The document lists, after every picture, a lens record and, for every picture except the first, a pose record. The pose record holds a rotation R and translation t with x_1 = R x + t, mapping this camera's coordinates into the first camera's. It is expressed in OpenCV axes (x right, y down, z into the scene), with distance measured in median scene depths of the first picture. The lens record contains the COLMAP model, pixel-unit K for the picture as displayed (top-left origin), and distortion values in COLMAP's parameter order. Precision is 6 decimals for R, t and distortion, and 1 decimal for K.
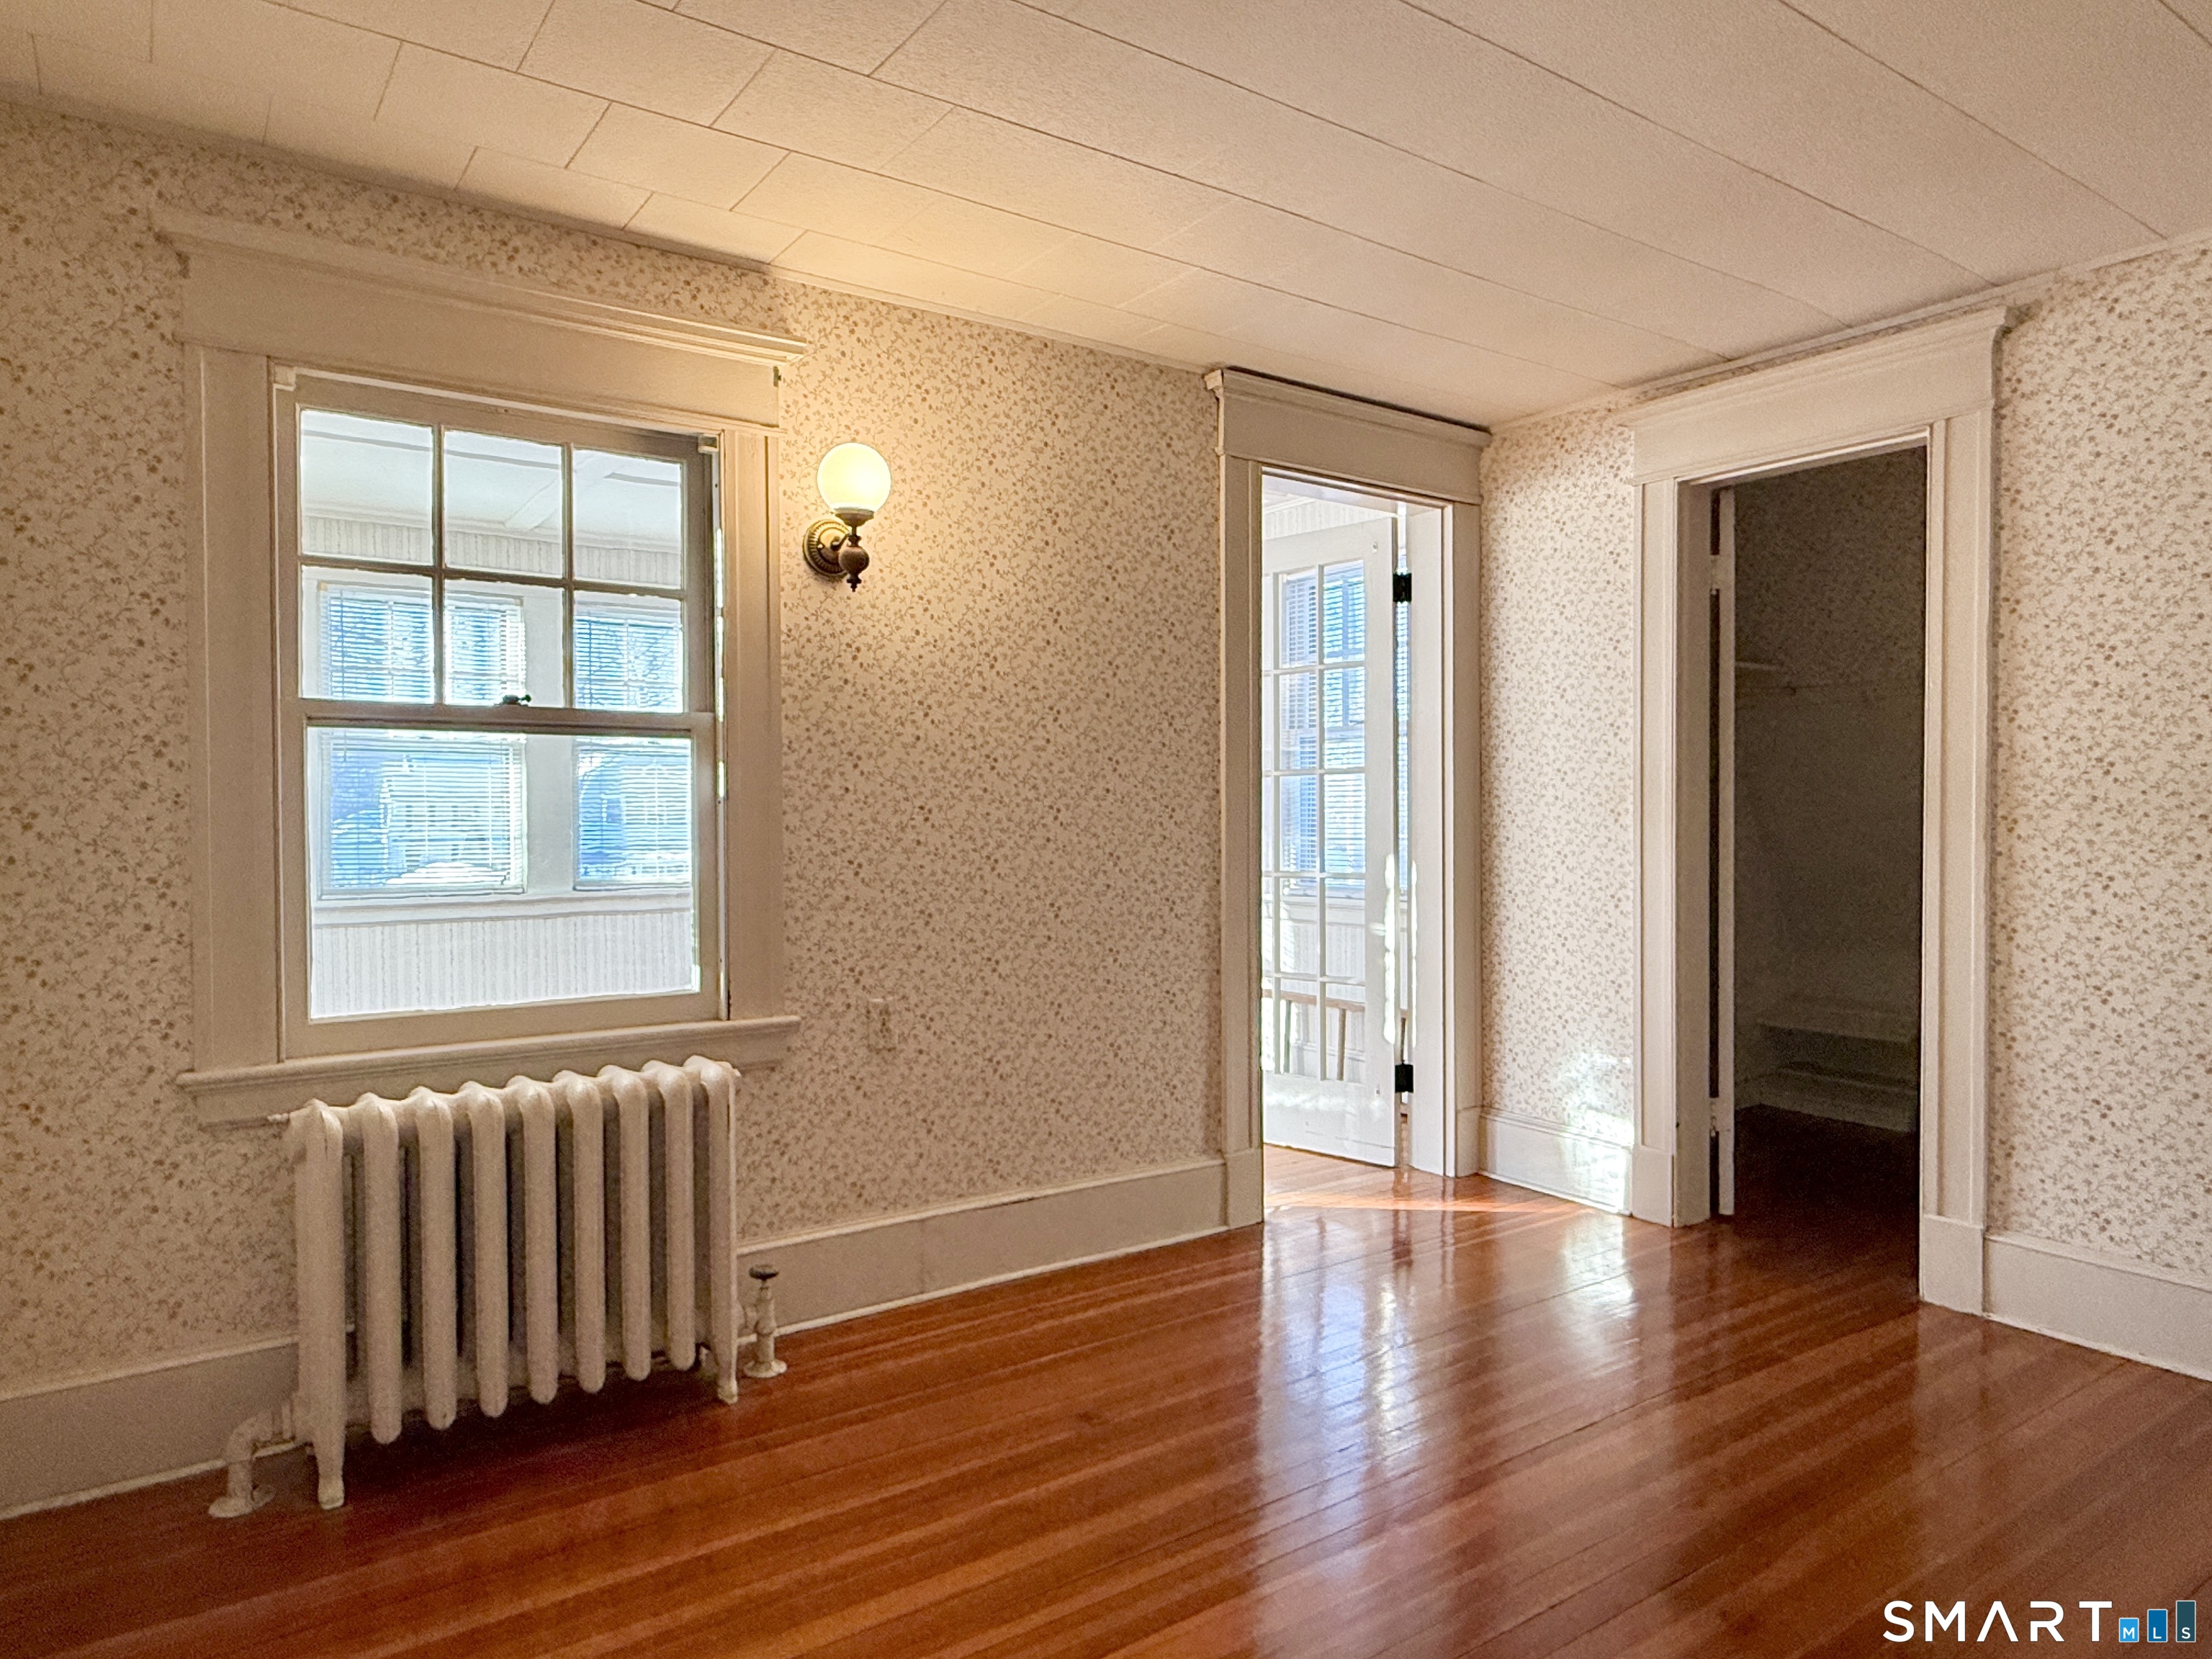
lens RADIAL K [[1386.4, 0, 1085.5], [0, 1386.4, 828.2], [0, 0, 1]] dist [-0.007681, 0.007441]
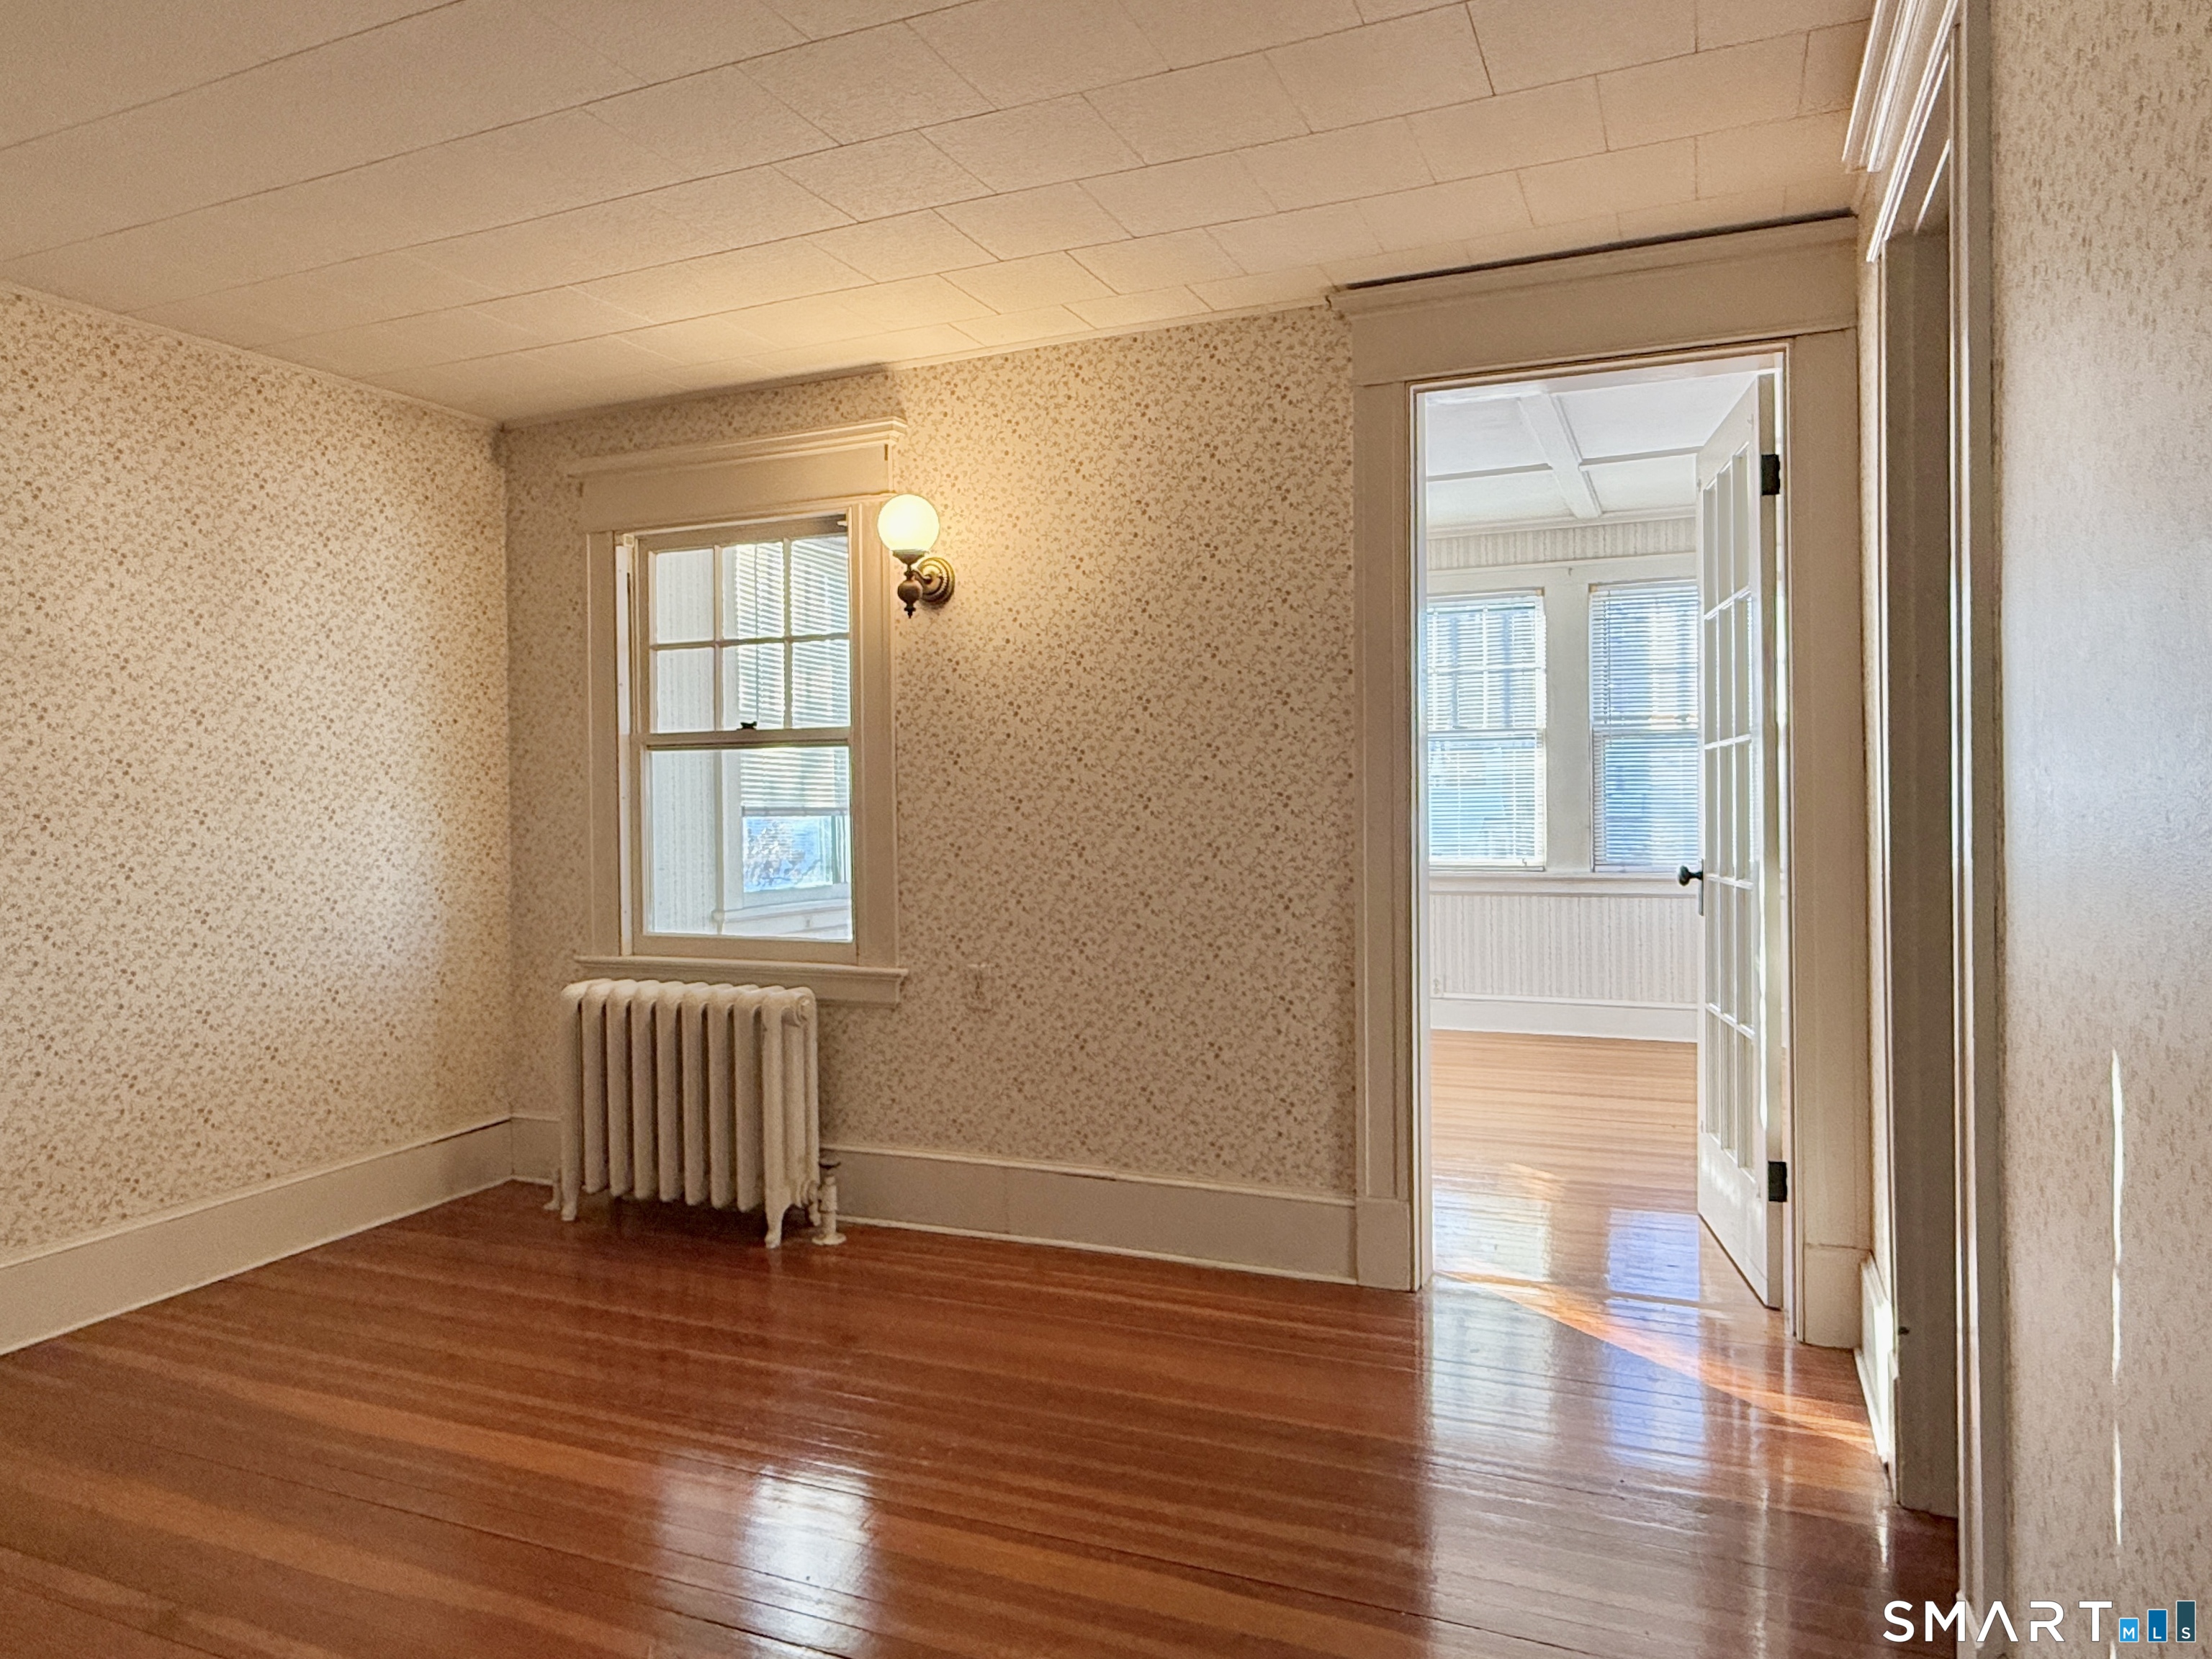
lens RADIAL K [[1386.4, 0, 1092.5], [0, 1386.4, 817.4], [0, 0, 1]] dist [-0.007681, 0.007441]
pose [[0.528538, 0.002787, -0.848905, 0.883540], [-0.006285, 0.999980, -0.000630, 0.001208], [0.848887, 0.005669, 0.528545, 0.477500]]
